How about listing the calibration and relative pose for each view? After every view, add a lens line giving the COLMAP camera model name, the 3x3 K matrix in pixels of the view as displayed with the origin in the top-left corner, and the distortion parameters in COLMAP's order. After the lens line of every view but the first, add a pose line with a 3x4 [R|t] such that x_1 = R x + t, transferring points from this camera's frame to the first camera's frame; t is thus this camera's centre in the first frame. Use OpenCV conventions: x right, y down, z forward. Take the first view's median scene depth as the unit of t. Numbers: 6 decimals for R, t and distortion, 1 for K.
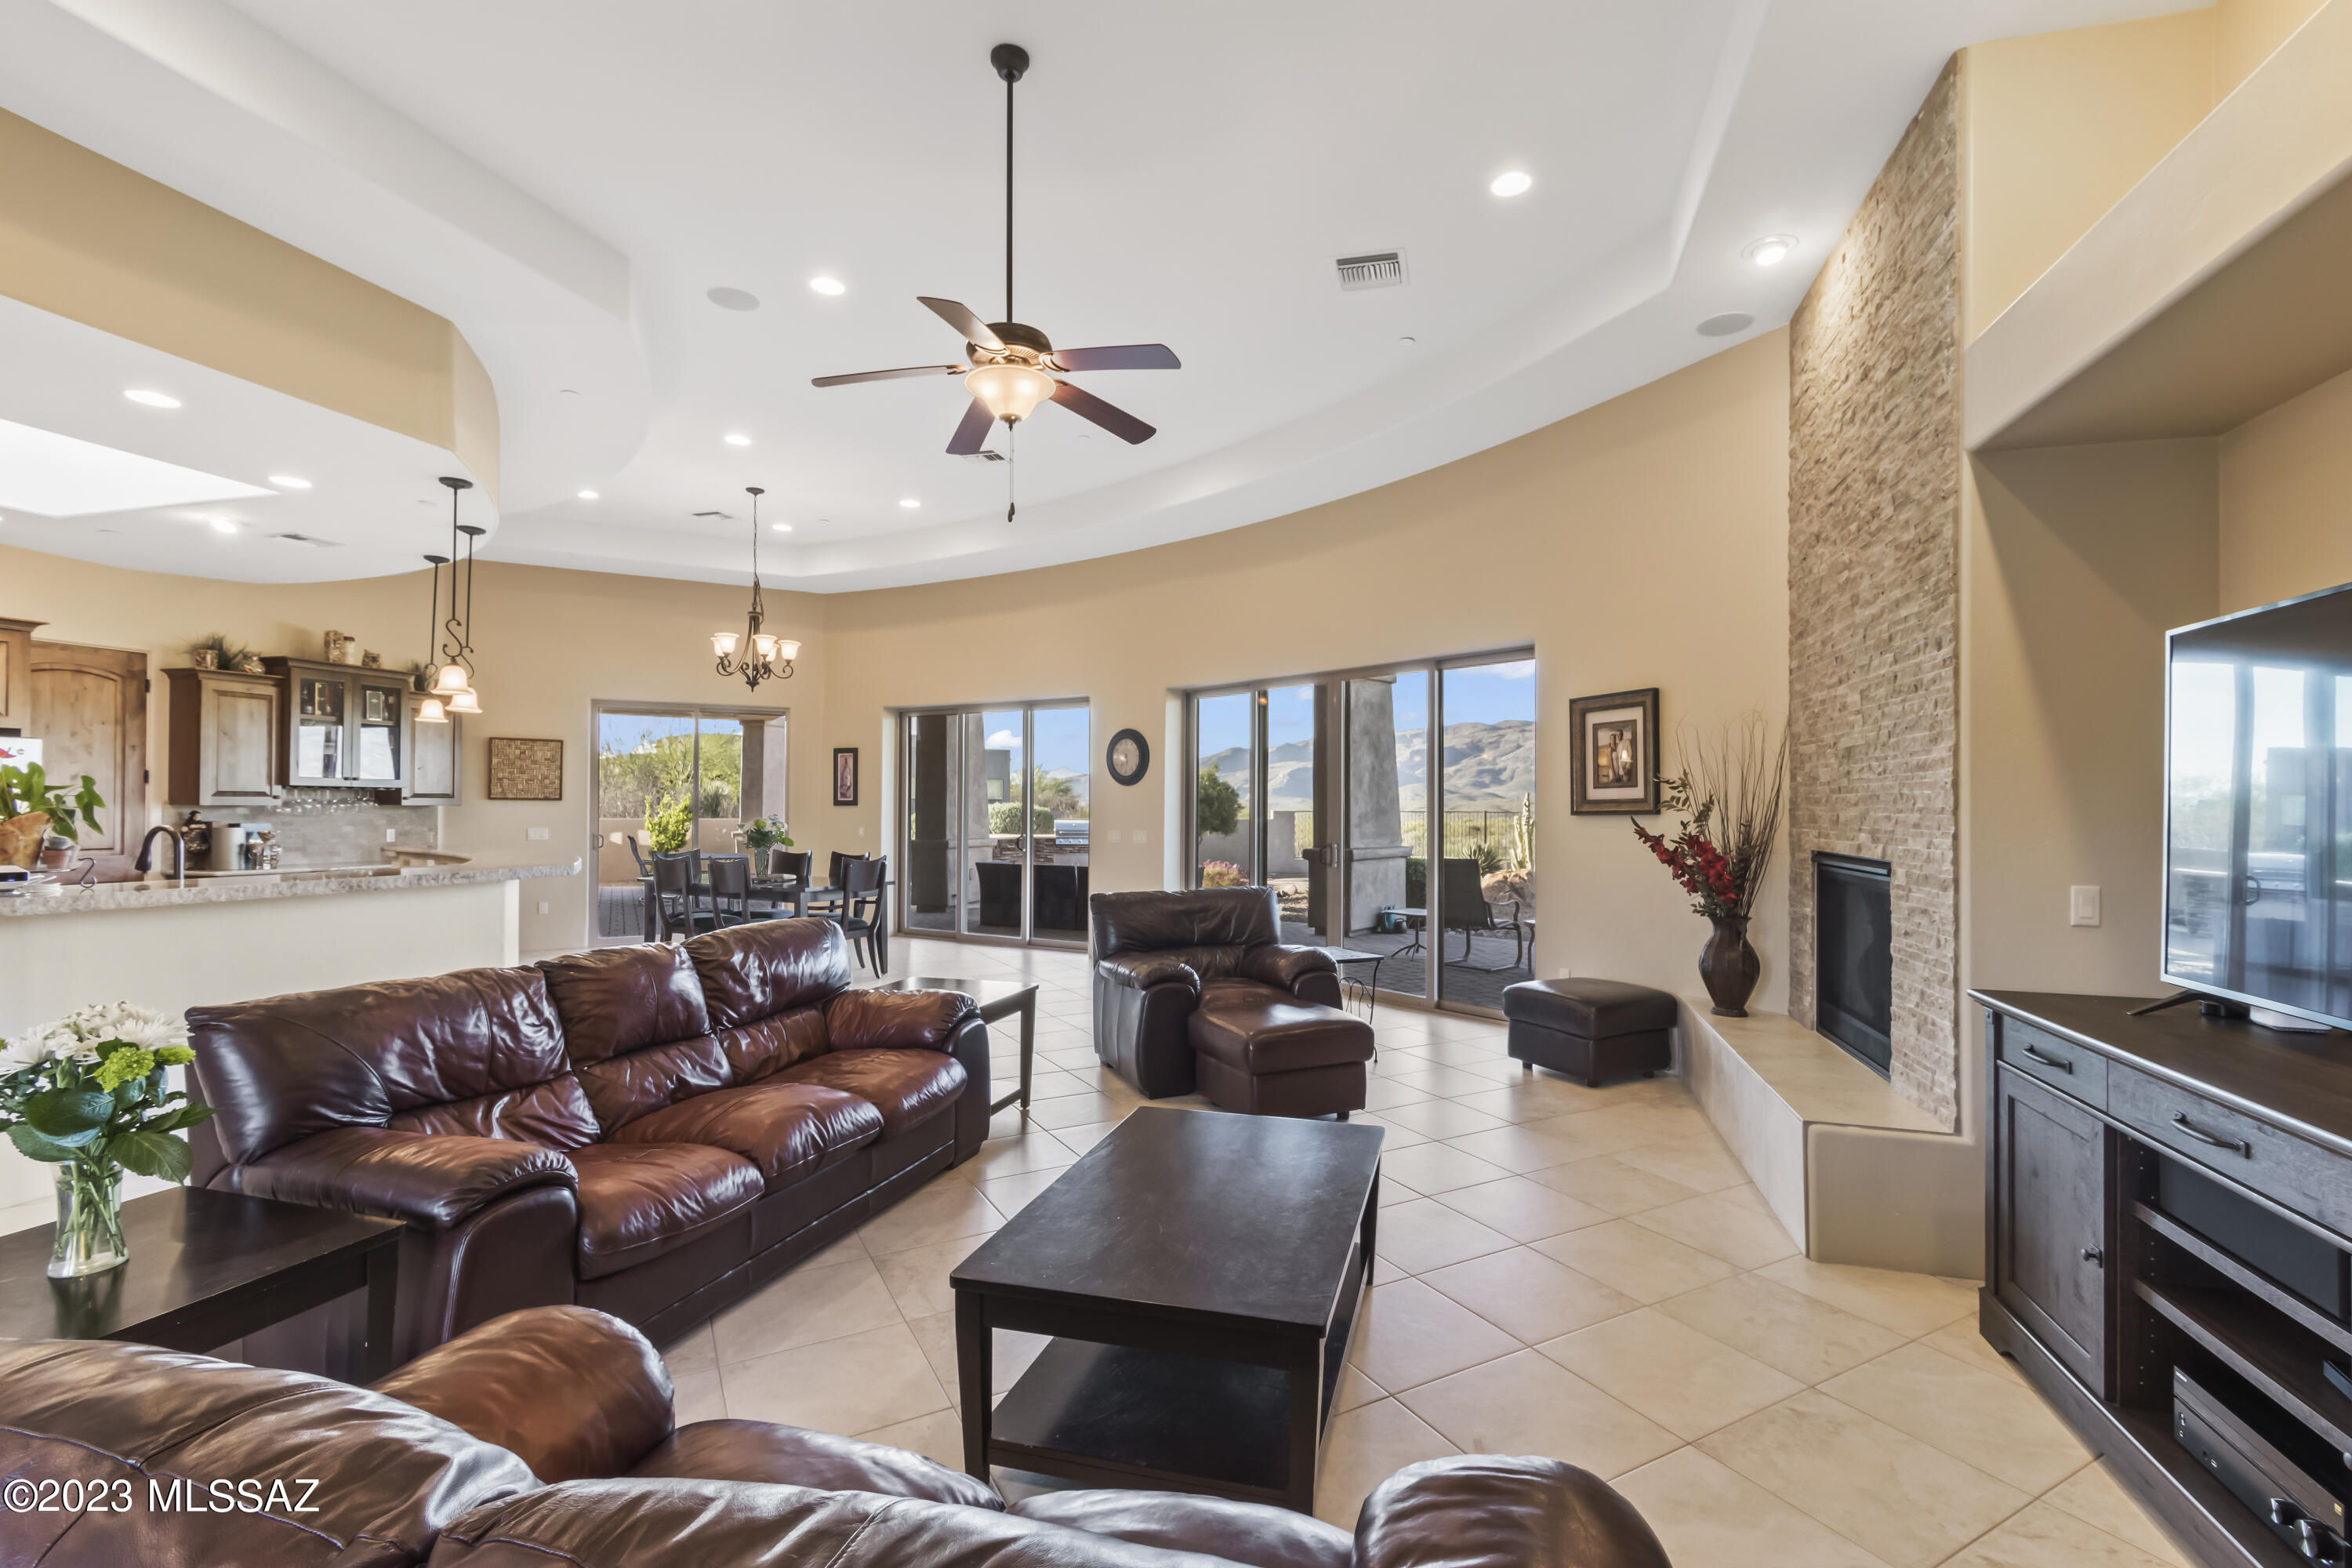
lens RADIAL K [[1039.1, 0, 1217.6], [0, 1039.1, 799.9], [0, 0, 1]] dist [0.009804, -0.004499]
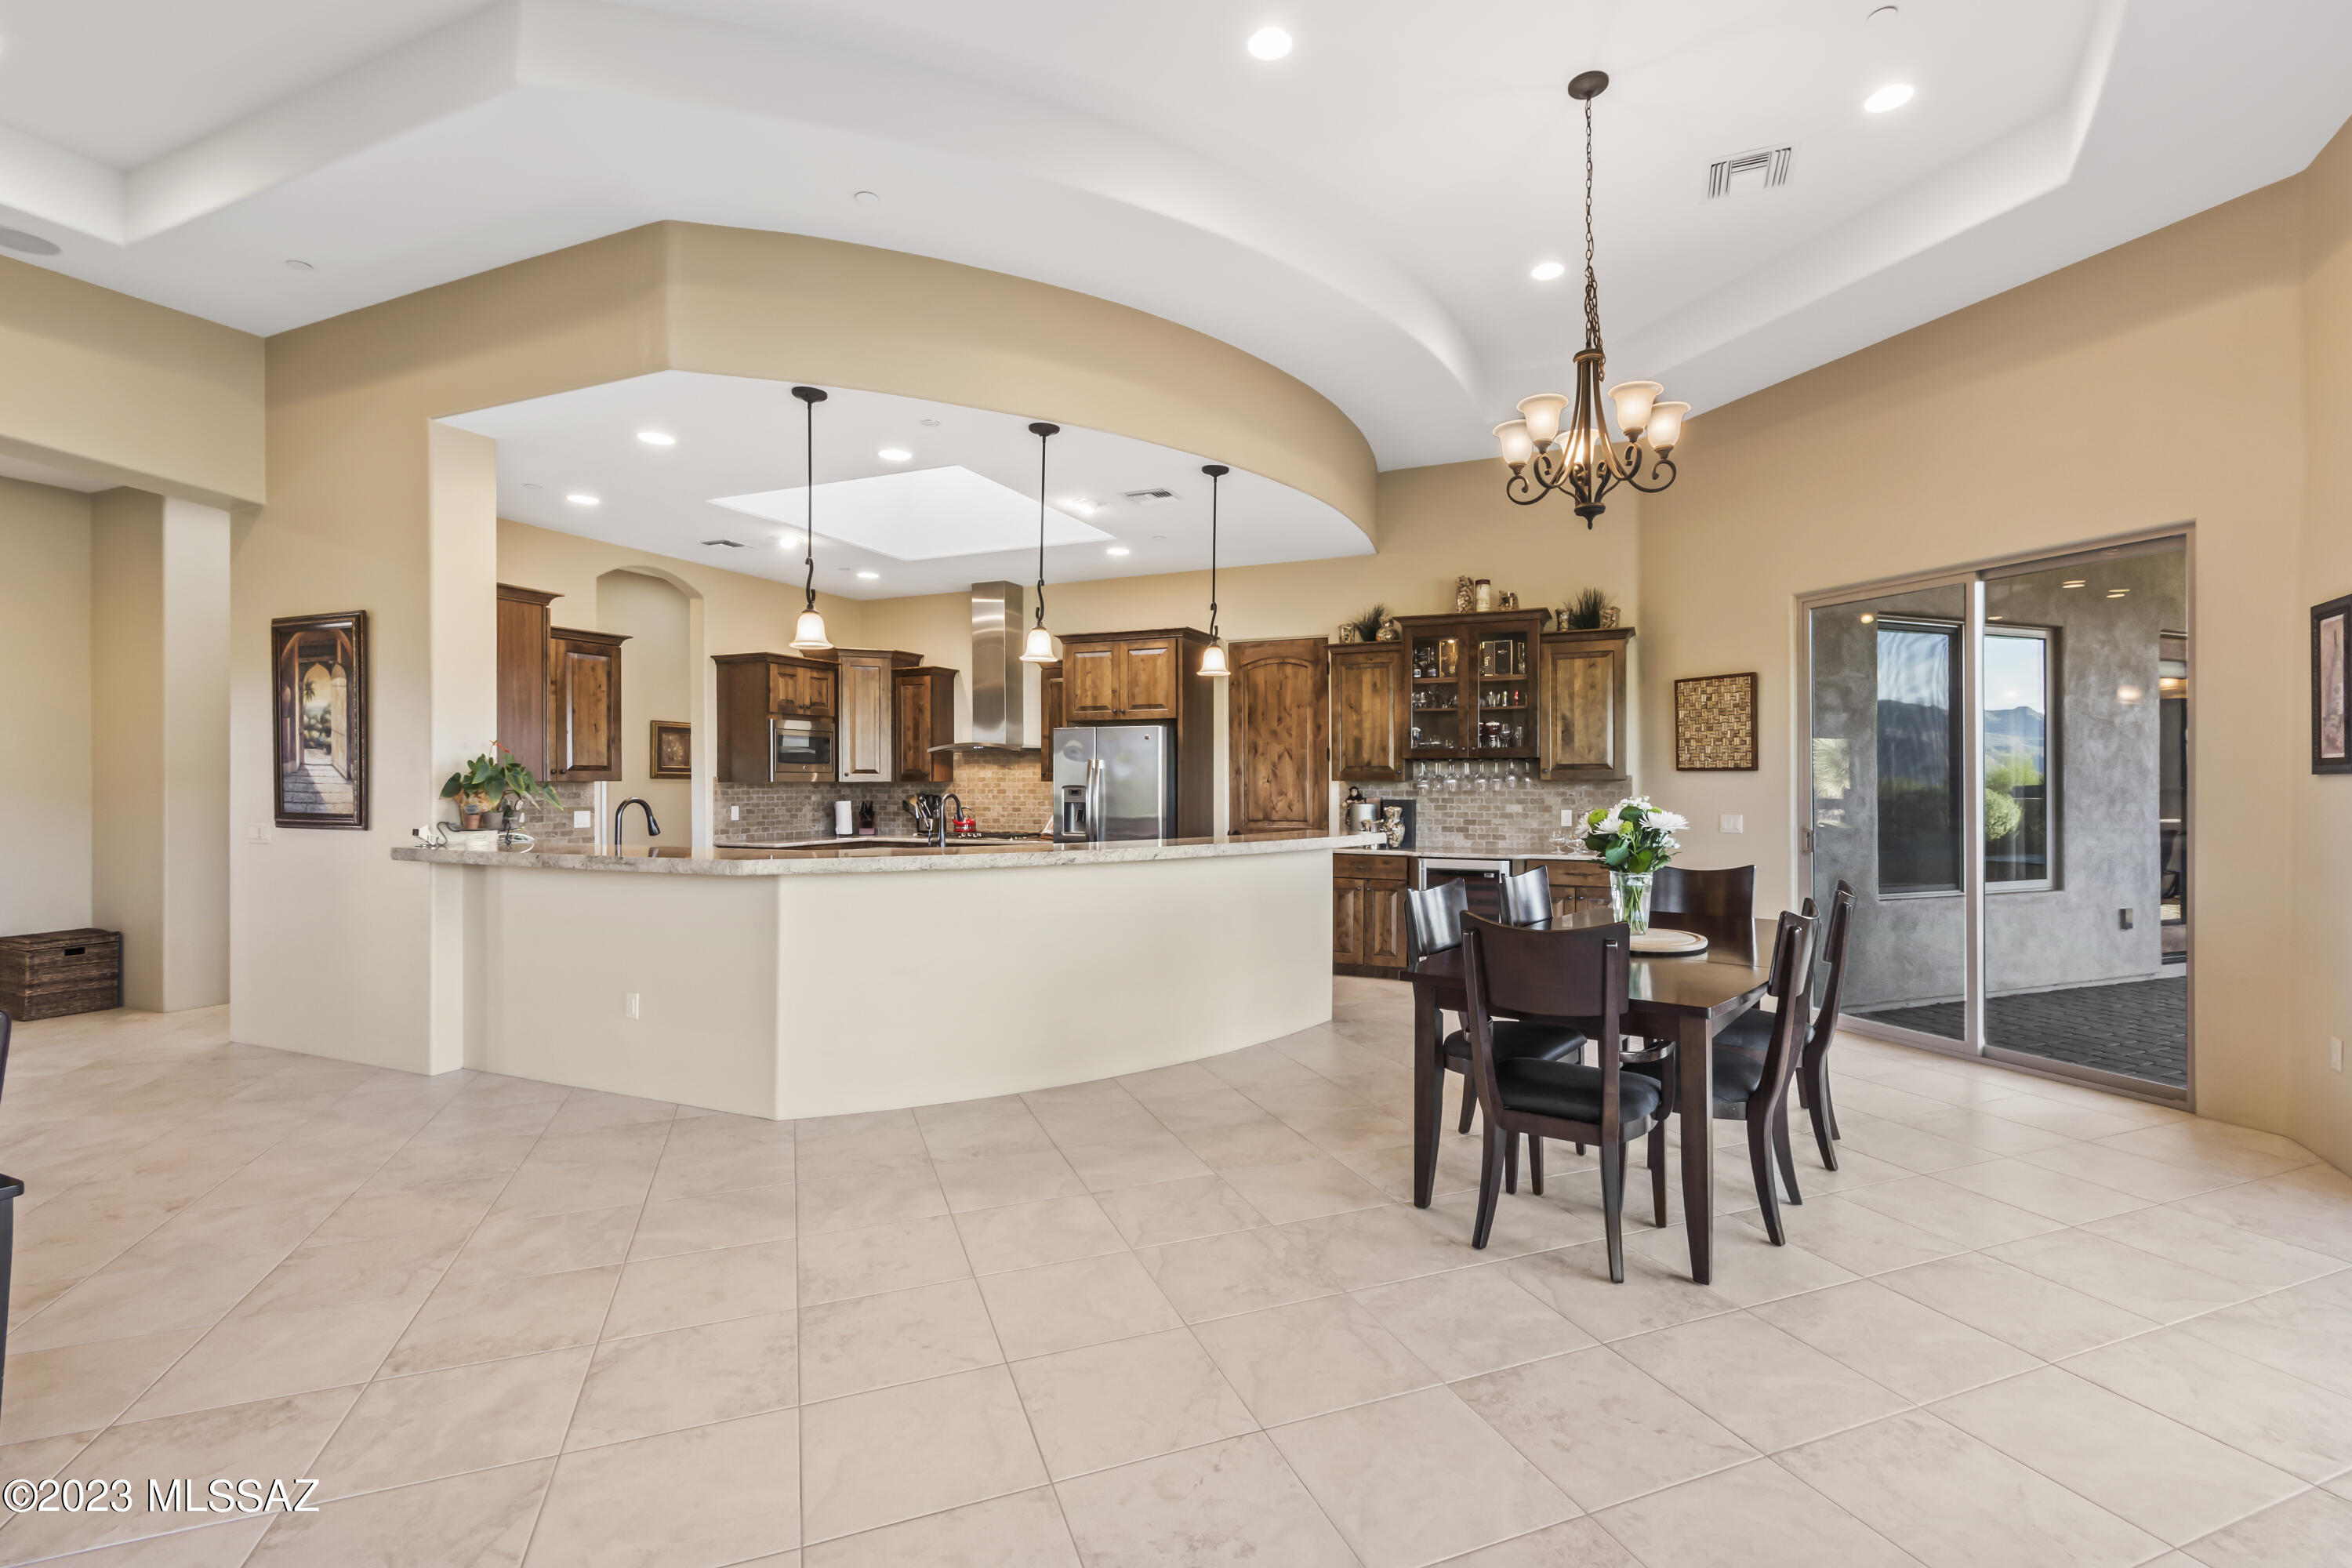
lens RADIAL K [[1039.1, 0, 1195.6], [0, 1039.1, 785.9], [0, 0, 1]] dist [0.009804, -0.004499]
pose [[-0.140008, 0.000238, -0.990150, 0.030981], [0.008417, 0.999964, -0.000949, 0.008925], [0.990115, -0.008467, -0.140005, 0.895085]]
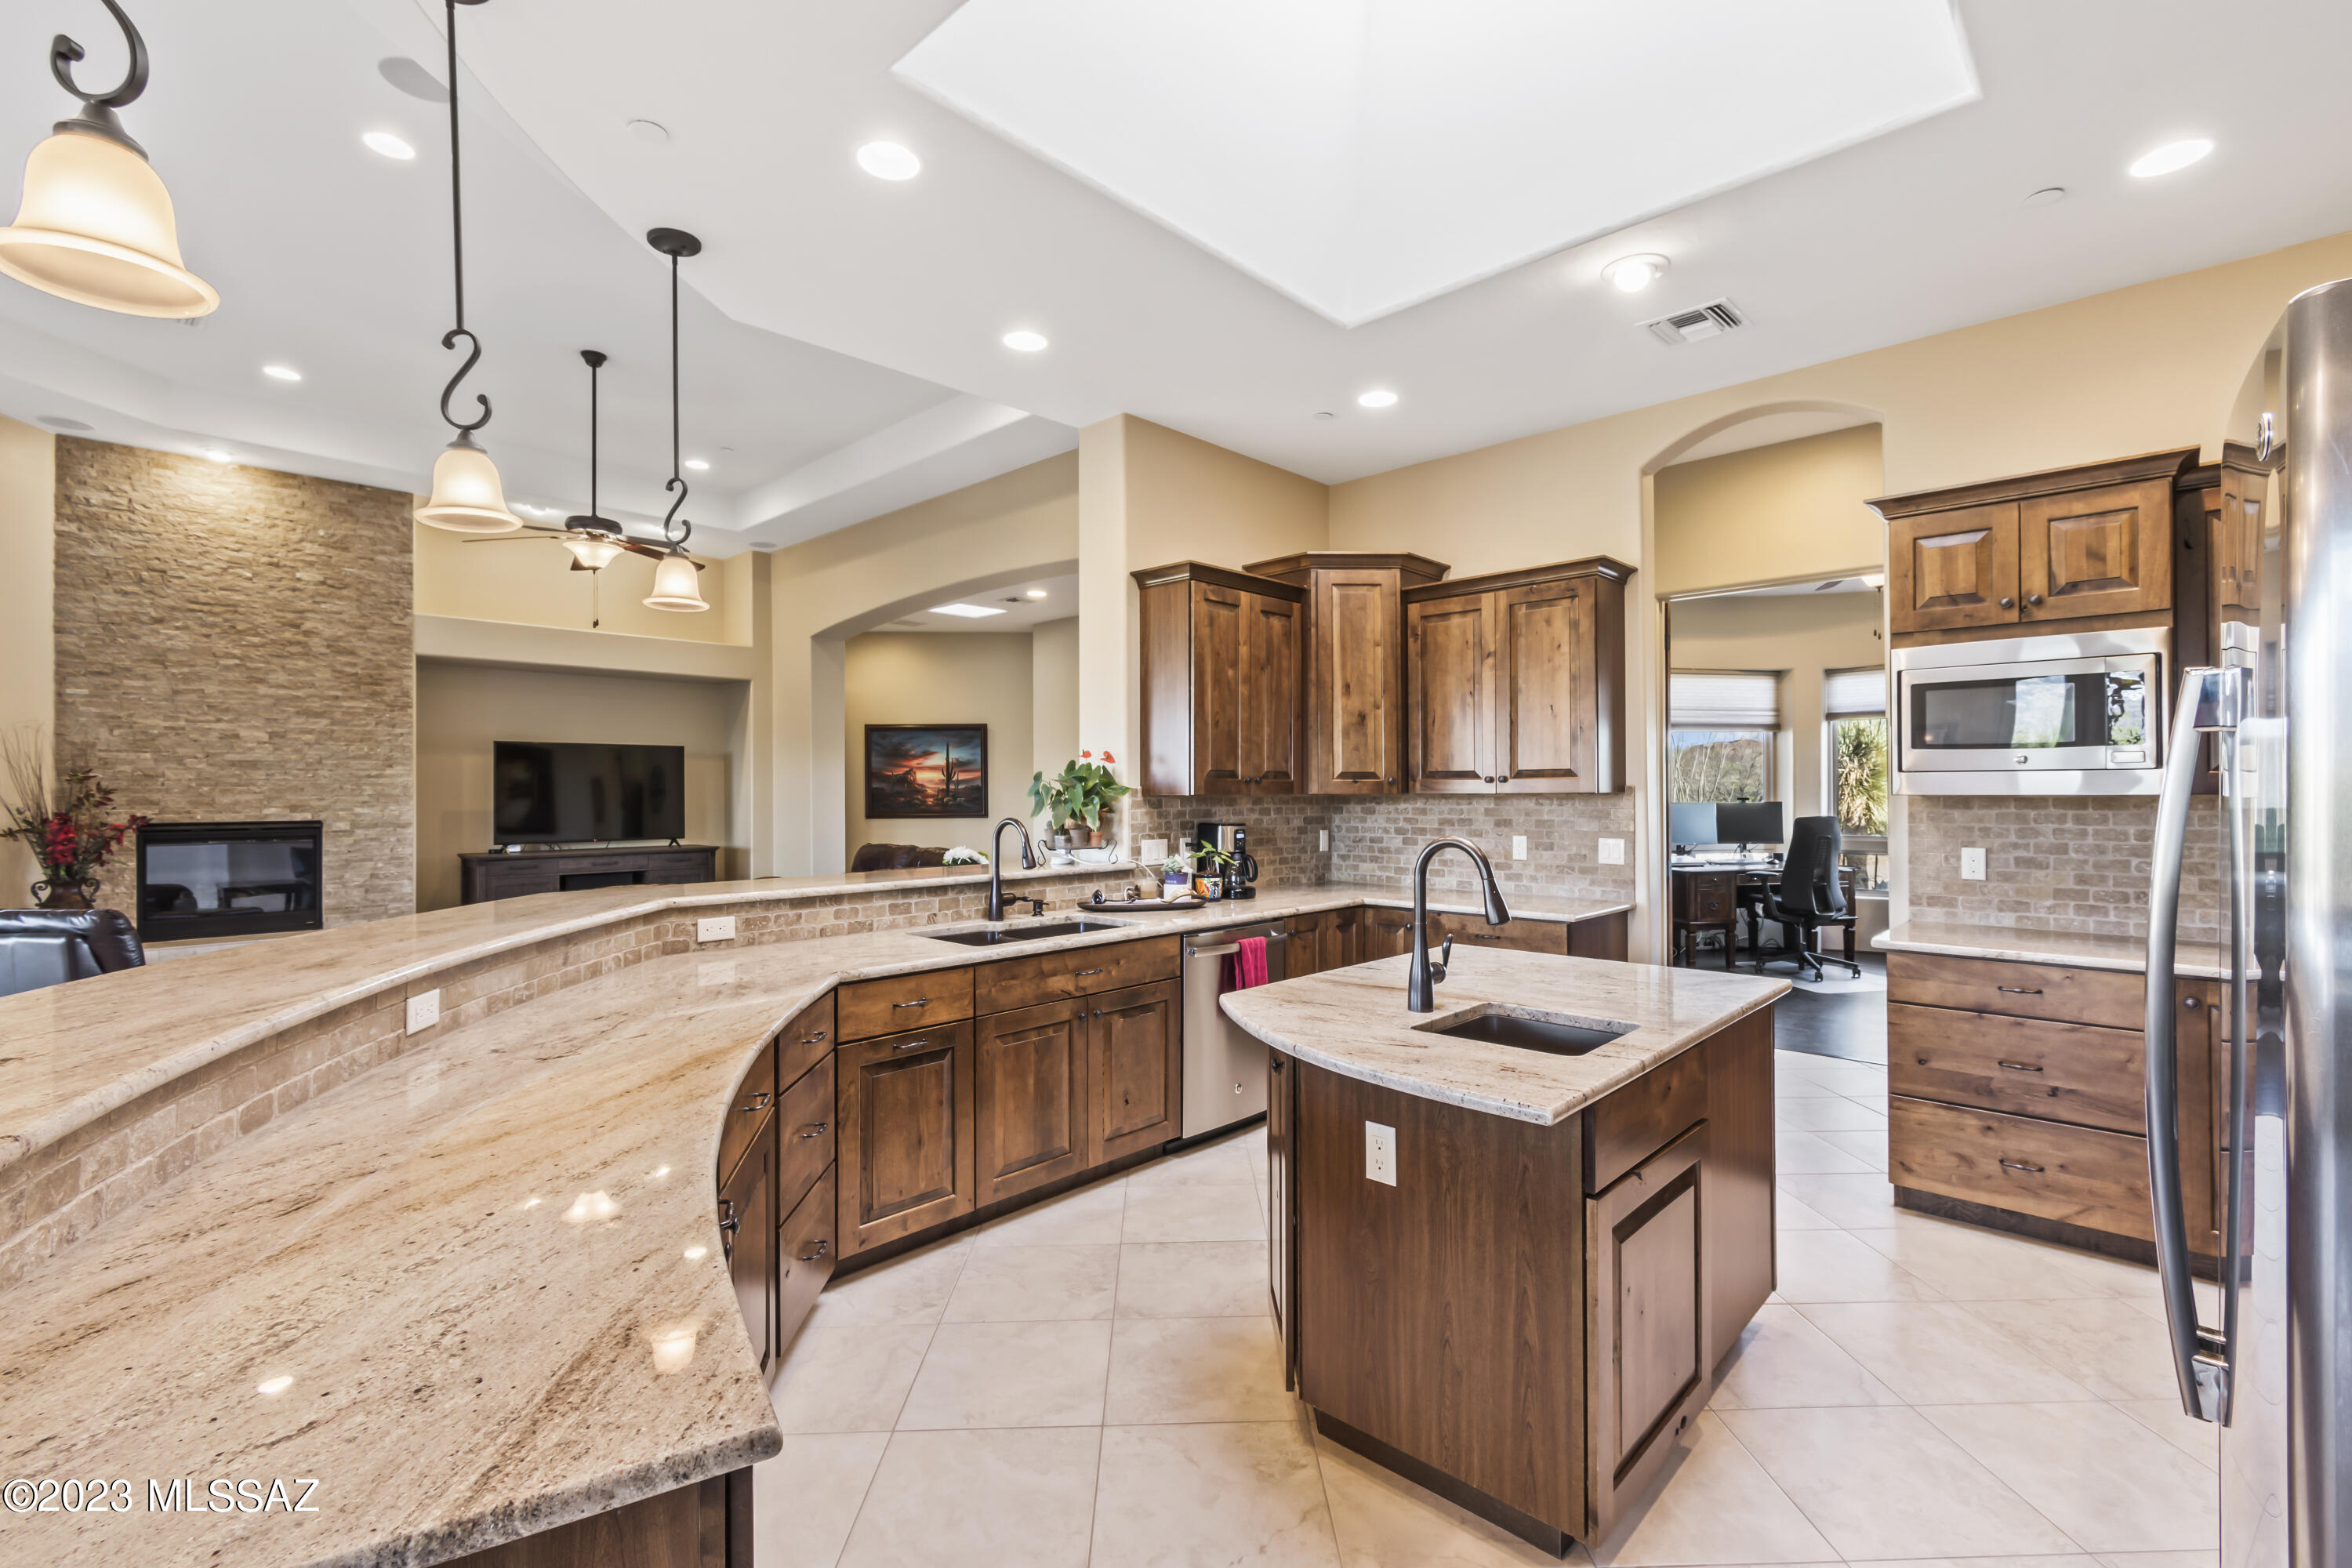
lens RADIAL K [[1039.1, 0, 1197.0], [0, 1039.1, 783.4], [0, 0, 1]] dist [0.009804, -0.004499]
pose [[-0.886188, 0.002775, 0.463318, -0.795530], [-0.001918, 0.999952, -0.009657, 0.001200], [-0.463323, -0.009446, -0.886139, 0.869421]]
